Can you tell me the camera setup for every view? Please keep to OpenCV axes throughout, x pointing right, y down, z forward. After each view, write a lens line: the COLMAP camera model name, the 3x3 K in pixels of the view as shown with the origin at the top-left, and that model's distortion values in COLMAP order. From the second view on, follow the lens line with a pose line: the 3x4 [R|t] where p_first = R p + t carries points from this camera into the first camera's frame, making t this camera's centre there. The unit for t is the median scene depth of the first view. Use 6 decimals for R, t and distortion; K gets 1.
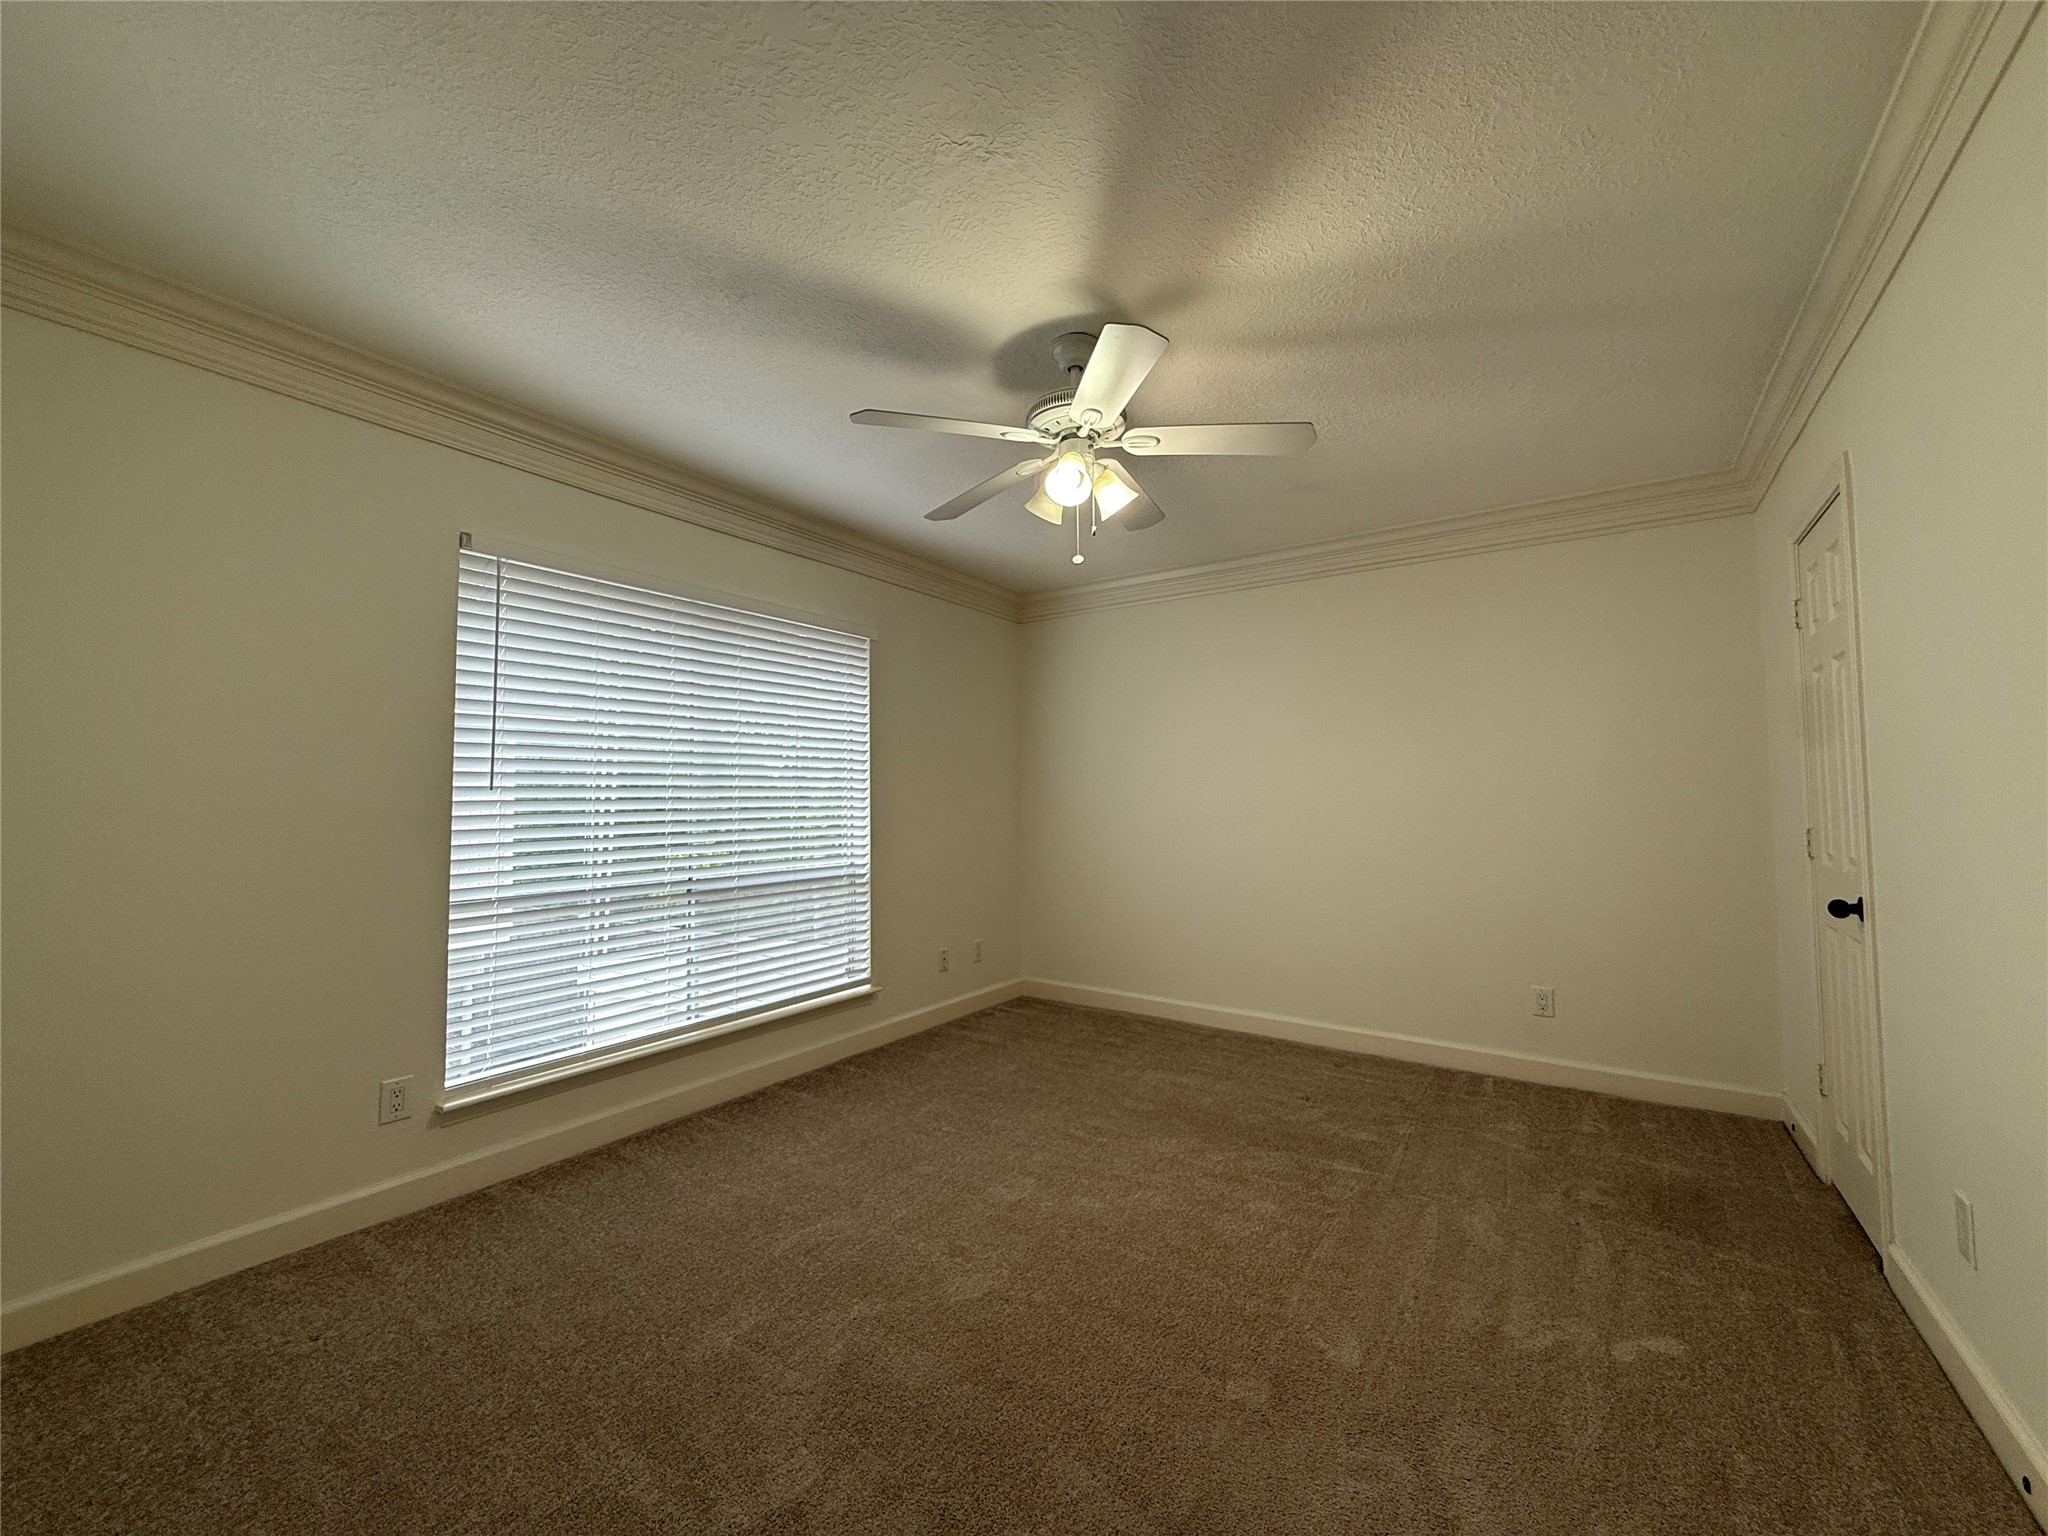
lens RADIAL K [[813.2, 0, 1033.3], [0, 813.2, 775.4], [0, 0, 1]] dist [-0.001365, 0.000182]
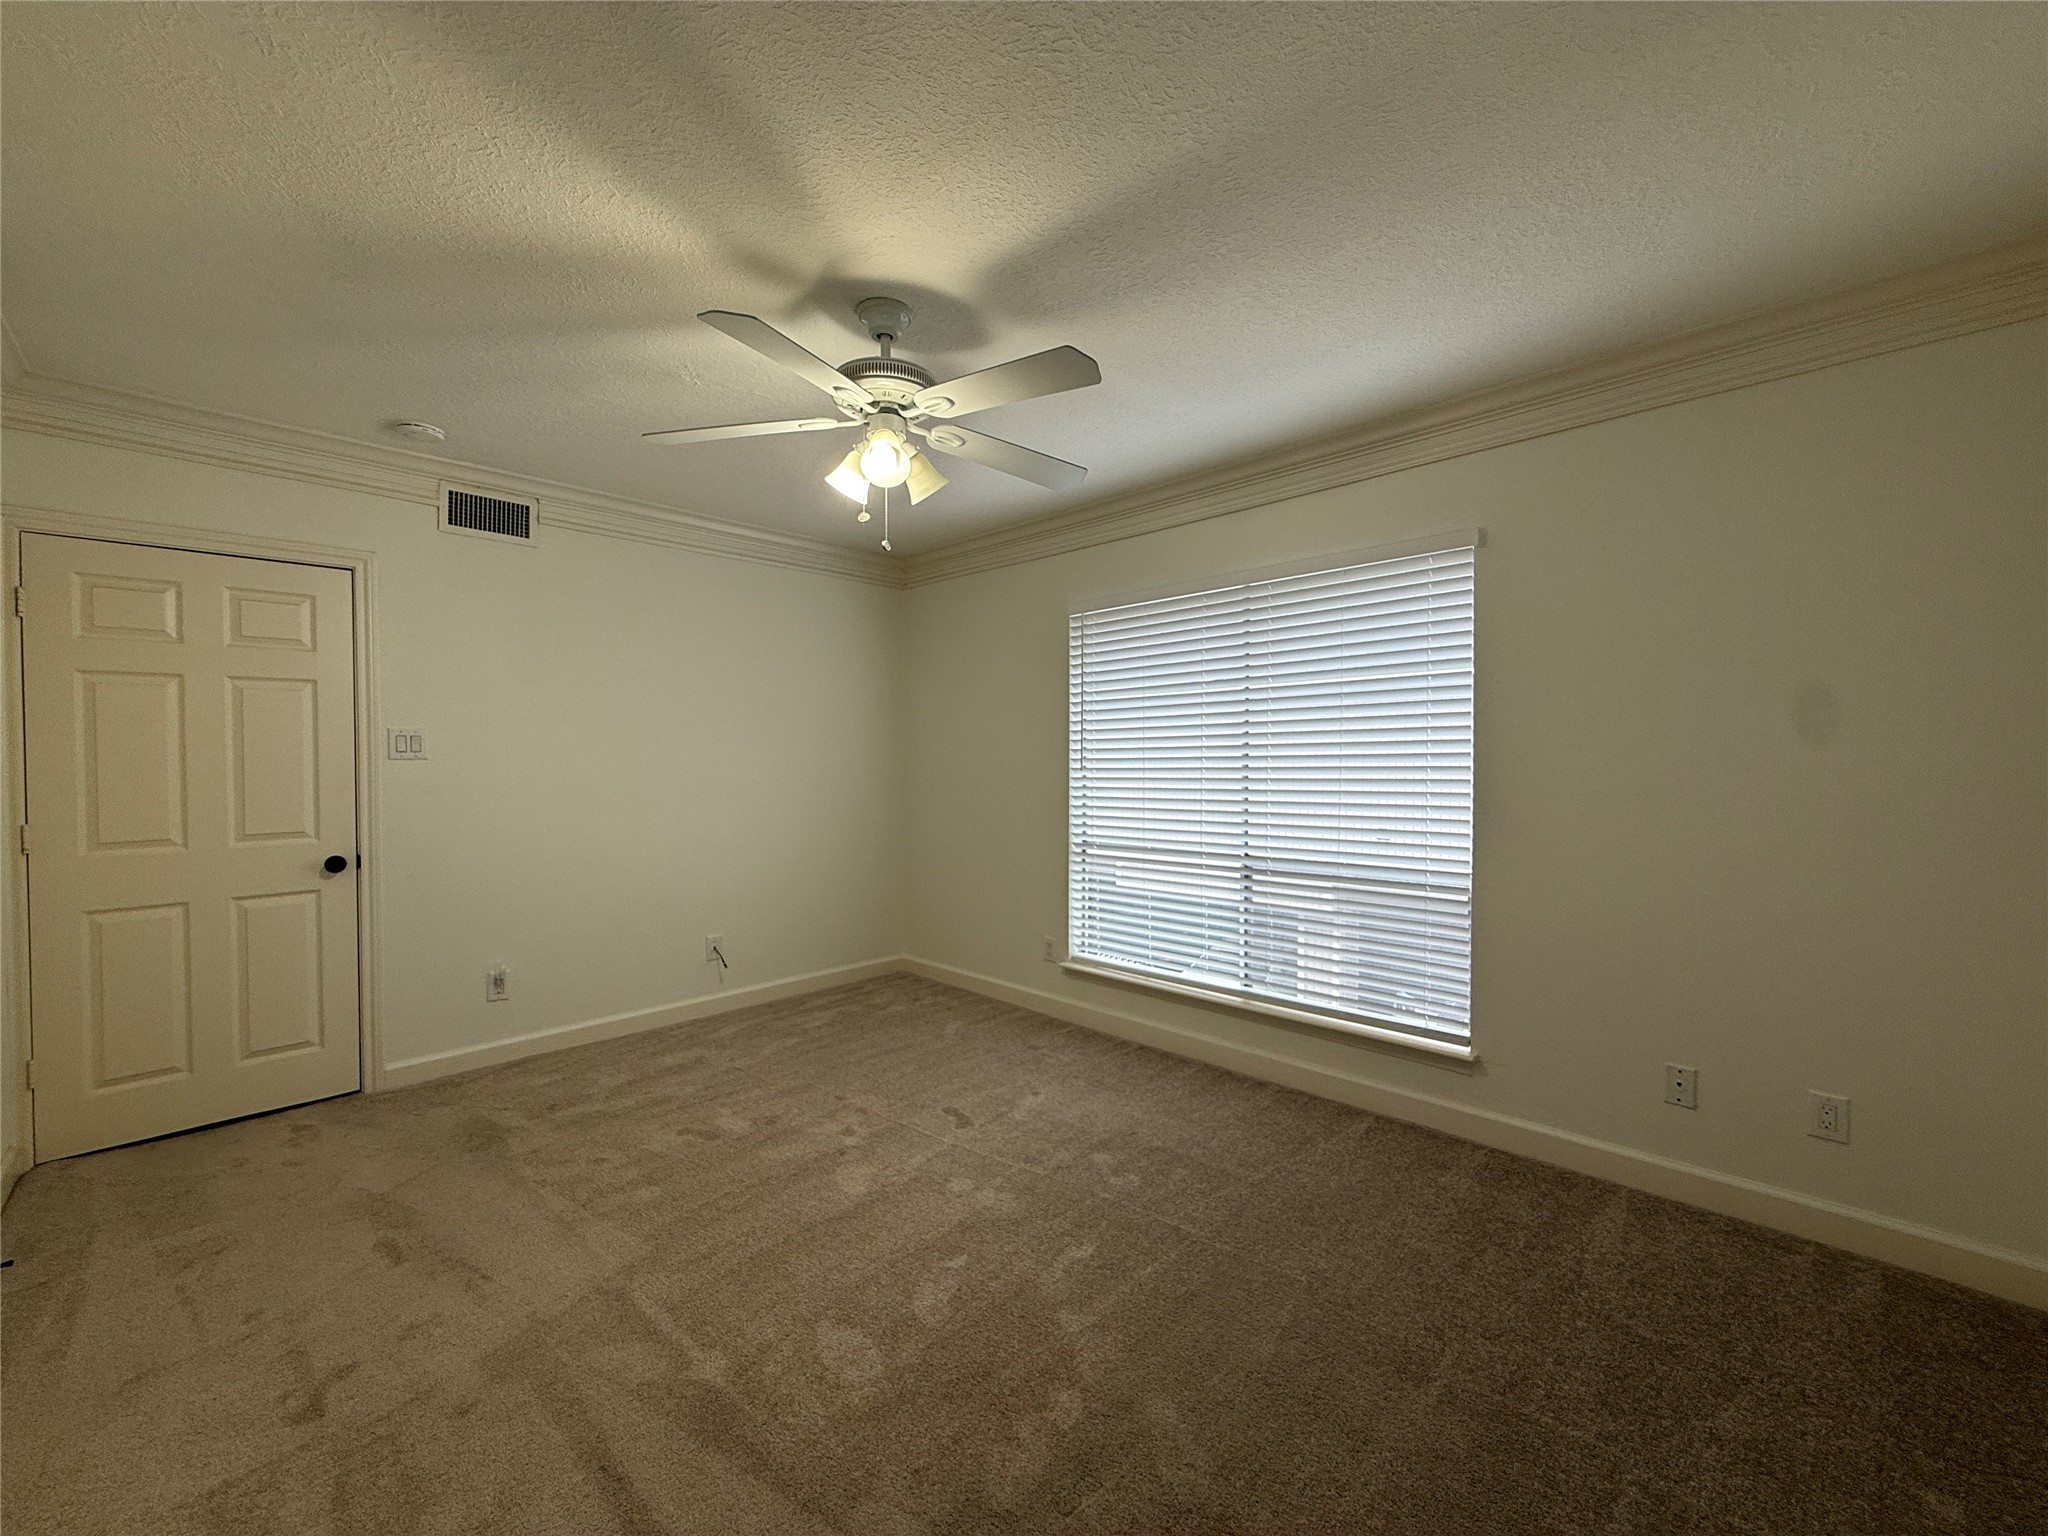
lens RADIAL K [[813.2, 0, 1029.9], [0, 813.2, 772.9], [0, 0, 1]] dist [-0.001365, 0.000182]
pose [[-0.190058, 0.001123, -0.981772, 0.730095], [0.024716, 0.999688, -0.003641, 0.019736], [0.981462, -0.024958, -0.190026, 1.011268]]
